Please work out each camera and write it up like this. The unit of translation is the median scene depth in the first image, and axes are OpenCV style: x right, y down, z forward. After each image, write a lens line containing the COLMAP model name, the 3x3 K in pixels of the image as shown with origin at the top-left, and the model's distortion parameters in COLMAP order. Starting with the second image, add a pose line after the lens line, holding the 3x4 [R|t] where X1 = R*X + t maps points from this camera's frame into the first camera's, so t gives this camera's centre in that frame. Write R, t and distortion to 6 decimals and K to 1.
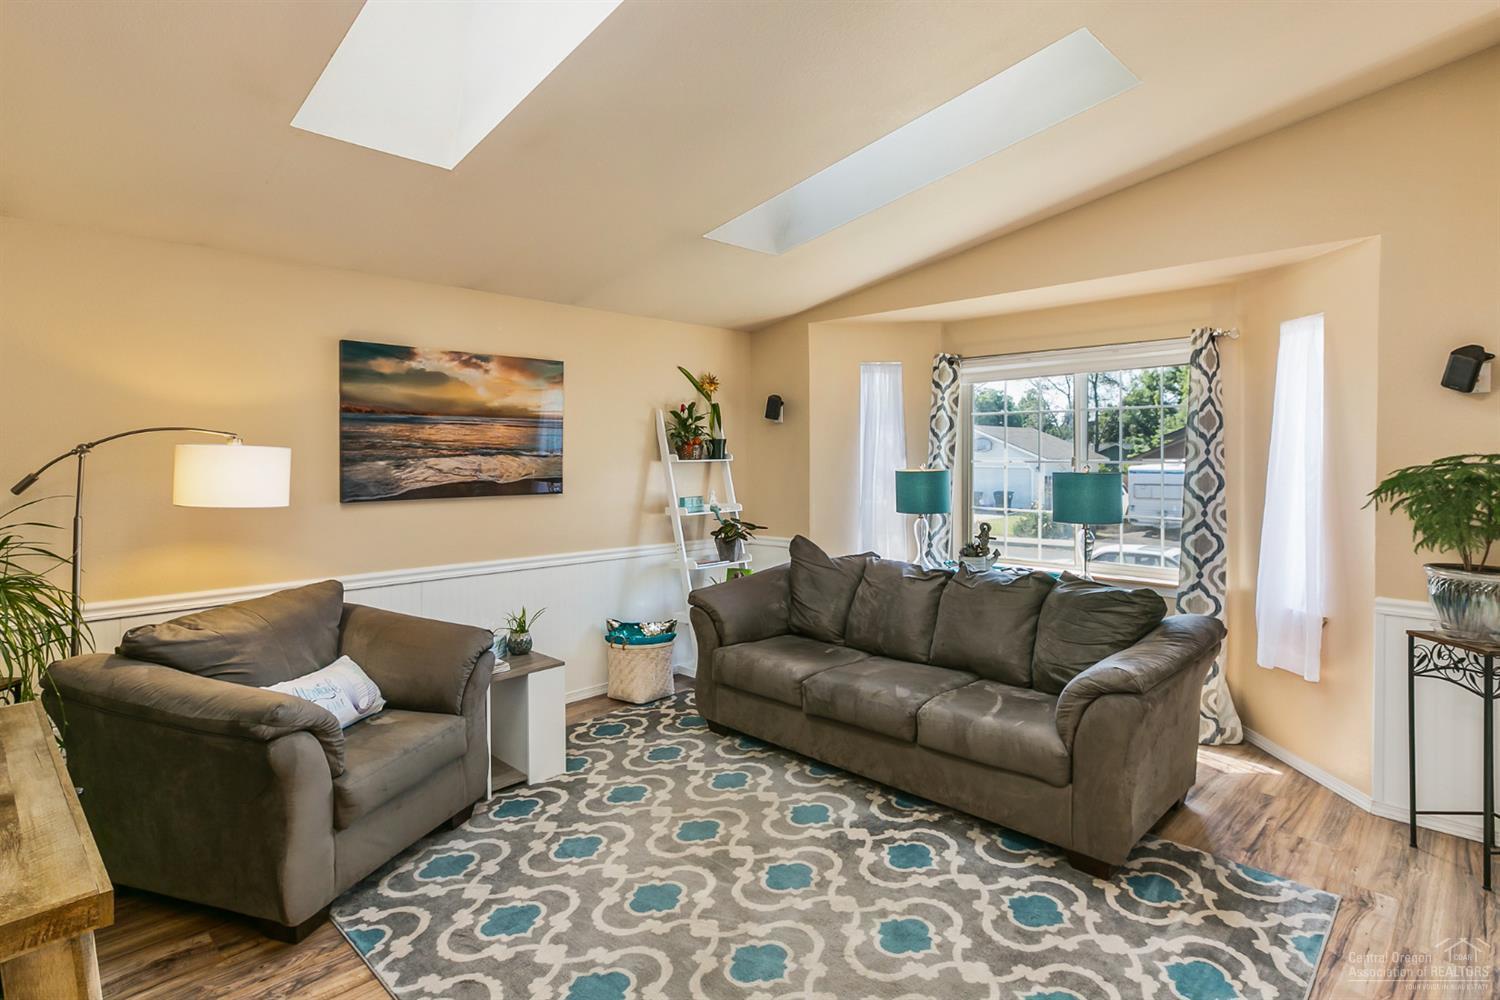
lens RADIAL K [[765.6, 0, 747.5], [0, 765.6, 454.4], [0, 0, 1]] dist [0.000921, 0.000526]
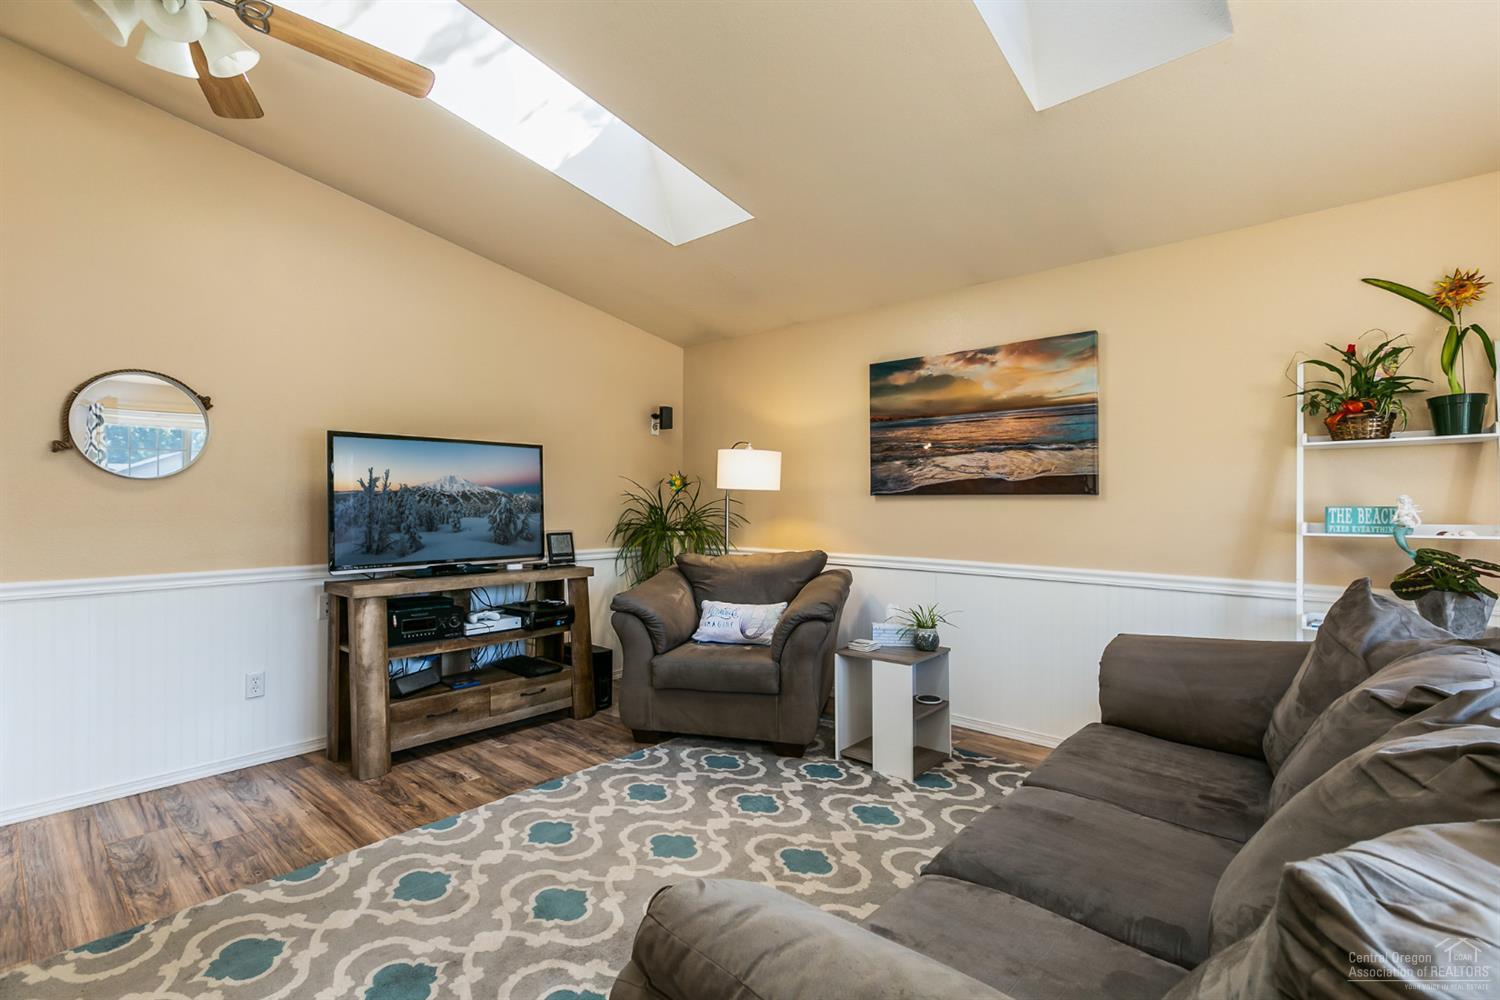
lens RADIAL K [[712.5, 0, 750.0], [0, 712.5, 500.0], [0, 0, 1]] dist [-0.004606, -0.000505]
pose [[0.027455, -0.002984, -0.999619, 0.592336], [-0.001964, 0.999993, -0.003039, 0.071305], [0.999621, 0.002047, 0.027449, 0.737594]]
